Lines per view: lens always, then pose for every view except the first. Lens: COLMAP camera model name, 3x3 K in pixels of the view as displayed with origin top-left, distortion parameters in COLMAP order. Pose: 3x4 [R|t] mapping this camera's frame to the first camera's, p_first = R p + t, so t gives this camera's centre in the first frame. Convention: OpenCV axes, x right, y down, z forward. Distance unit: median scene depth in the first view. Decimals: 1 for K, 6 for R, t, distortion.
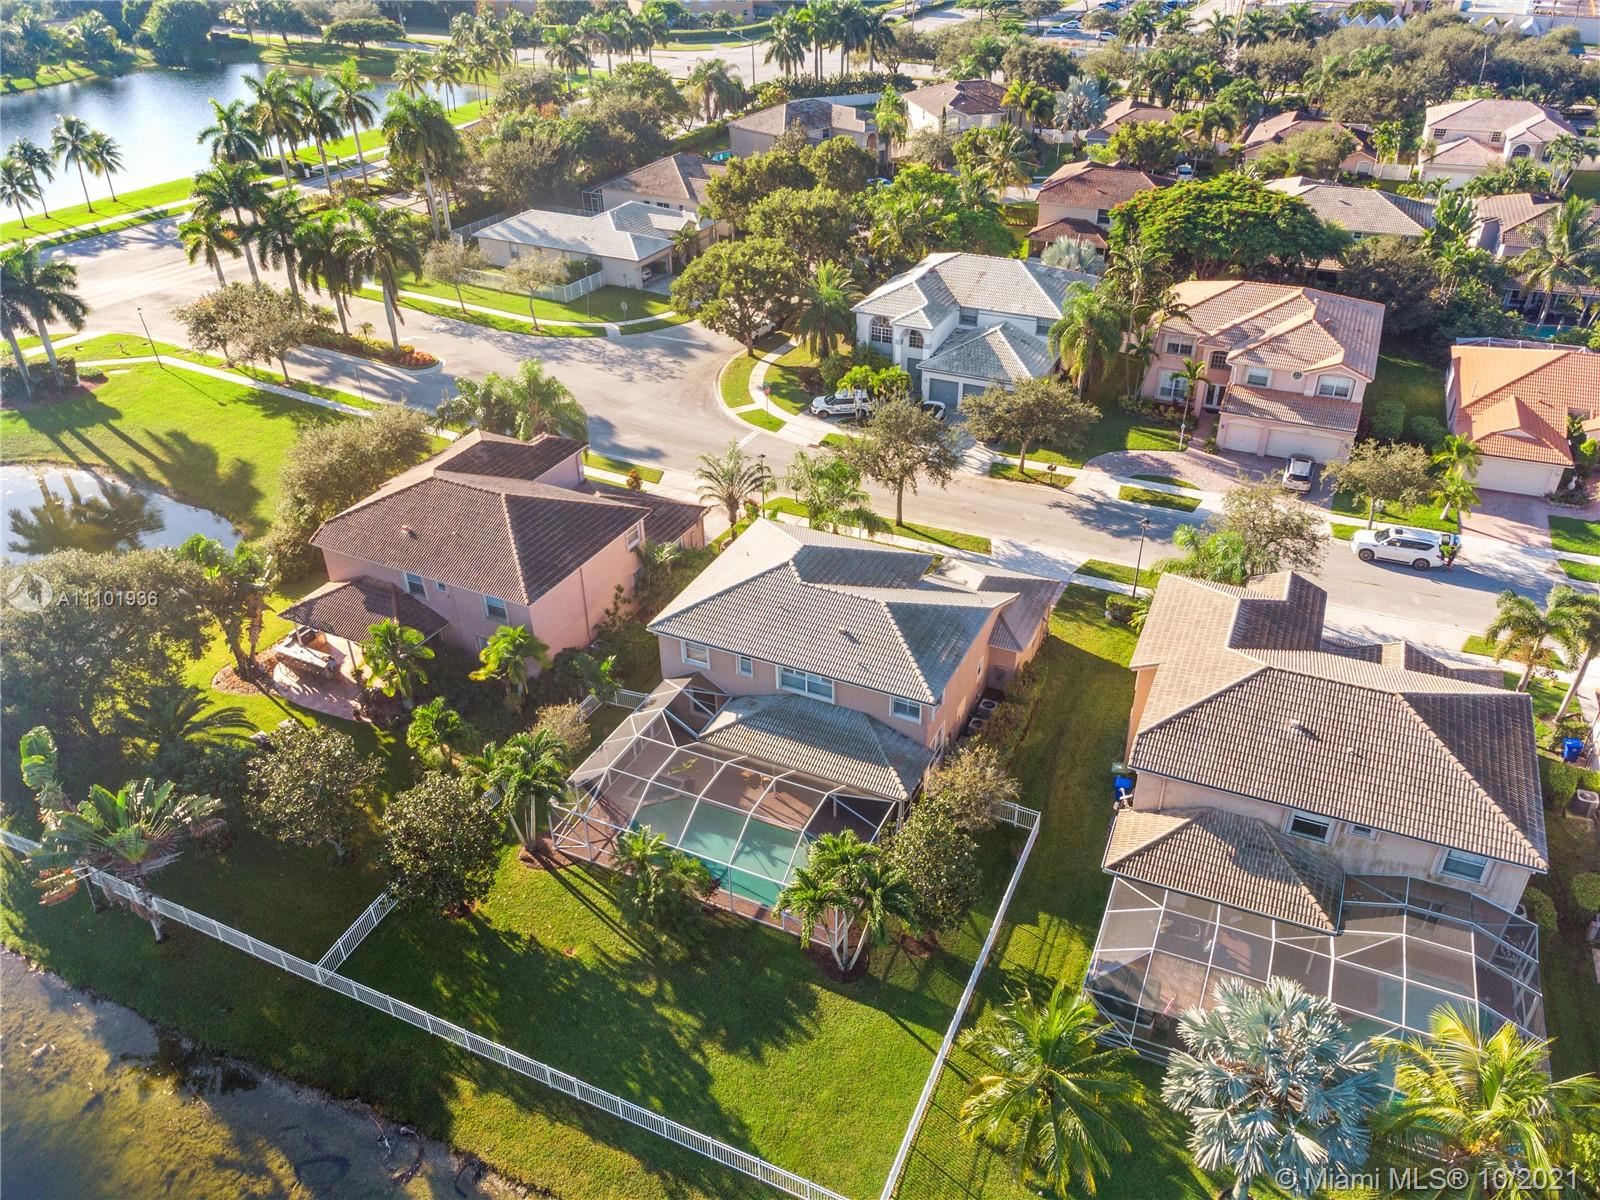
lens RADIAL K [[1191.5, 0, 800.0], [0, 1191.5, 600.0], [0, 0, 1]] dist [0.096234, -0.159741]
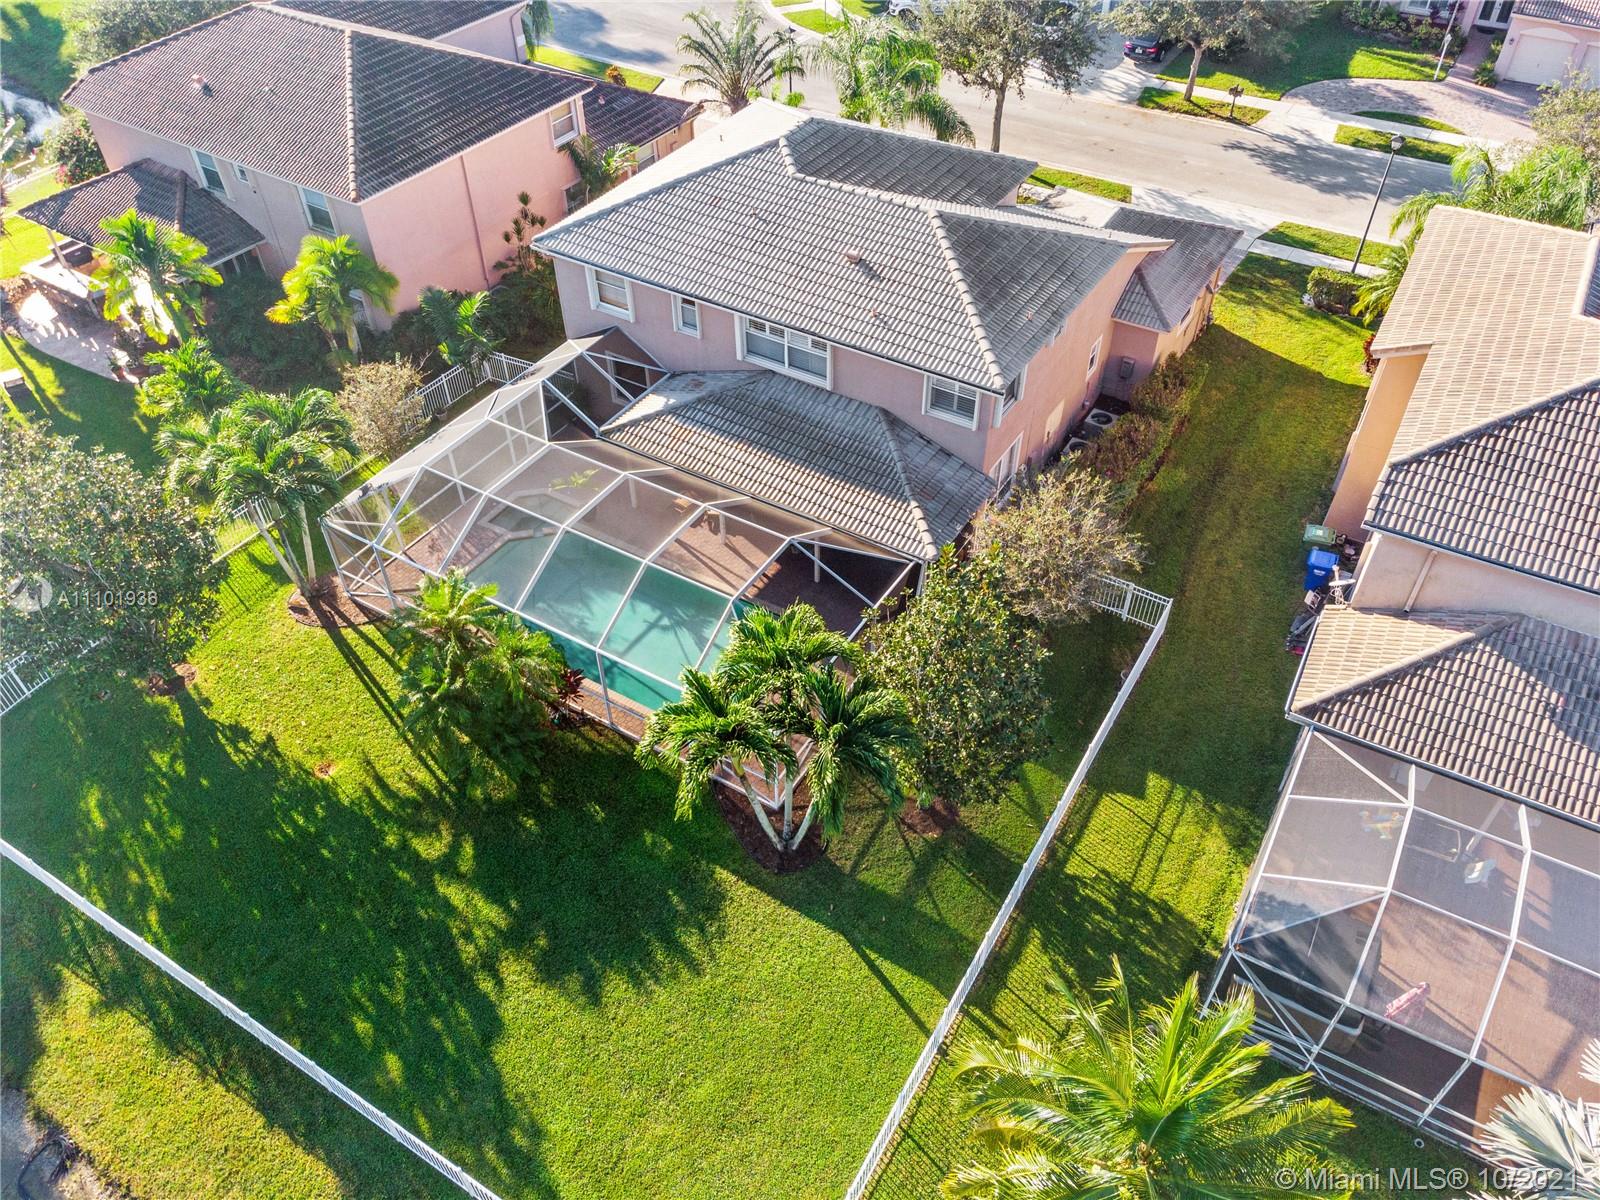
lens RADIAL K [[1196.7, 0, 800.3], [0, 1196.7, 603.5], [0, 0, 1]] dist [-0.001990, 0.032637]
pose [[0.993917, 0.078649, -0.077097, 0.066047], [-0.061962, 0.978051, 0.198938, 0.073328], [0.091051, -0.192951, 0.976975, 0.408542]]
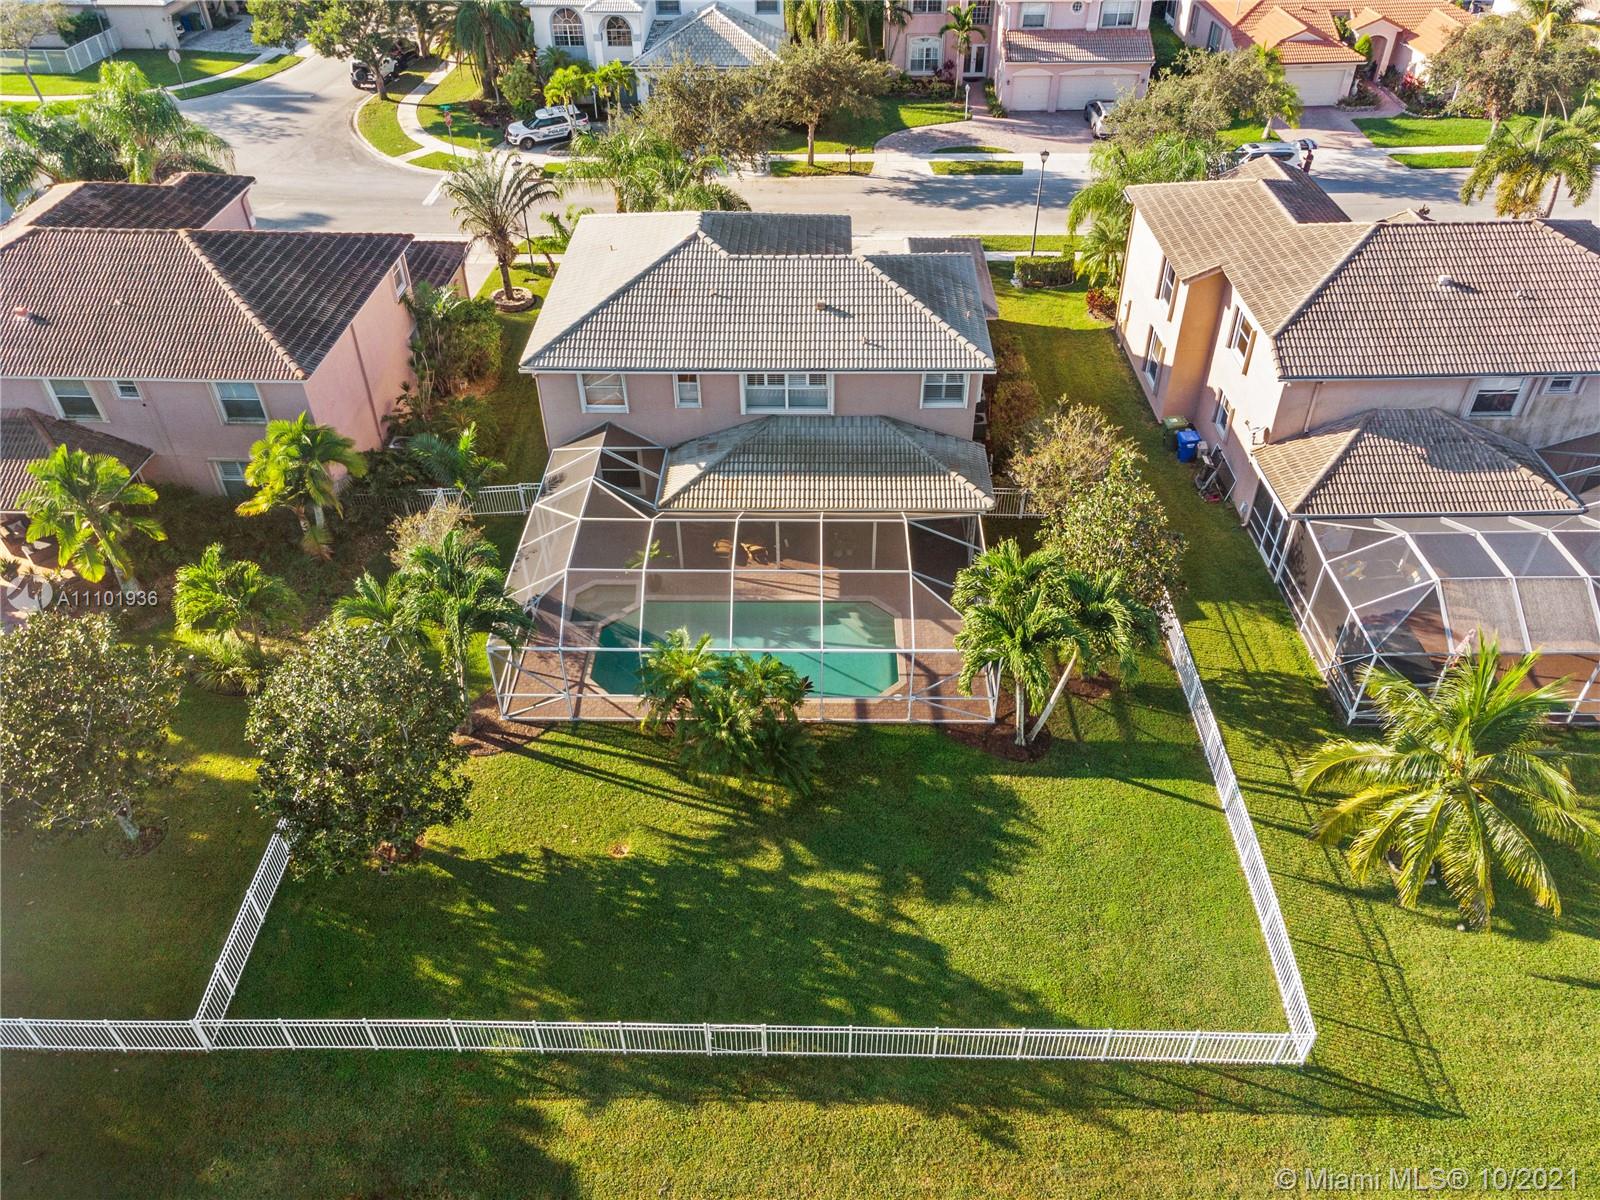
lens RADIAL K [[1196.7, 0, 800.3], [0, 1196.7, 603.5], [0, 0, 1]] dist [-0.001990, 0.032637]
pose [[0.912311, -0.255139, 0.320302, -0.234270], [0.217354, 0.964610, 0.149281, 0.084312], [-0.347054, -0.066571, 0.935479, 0.345179]]
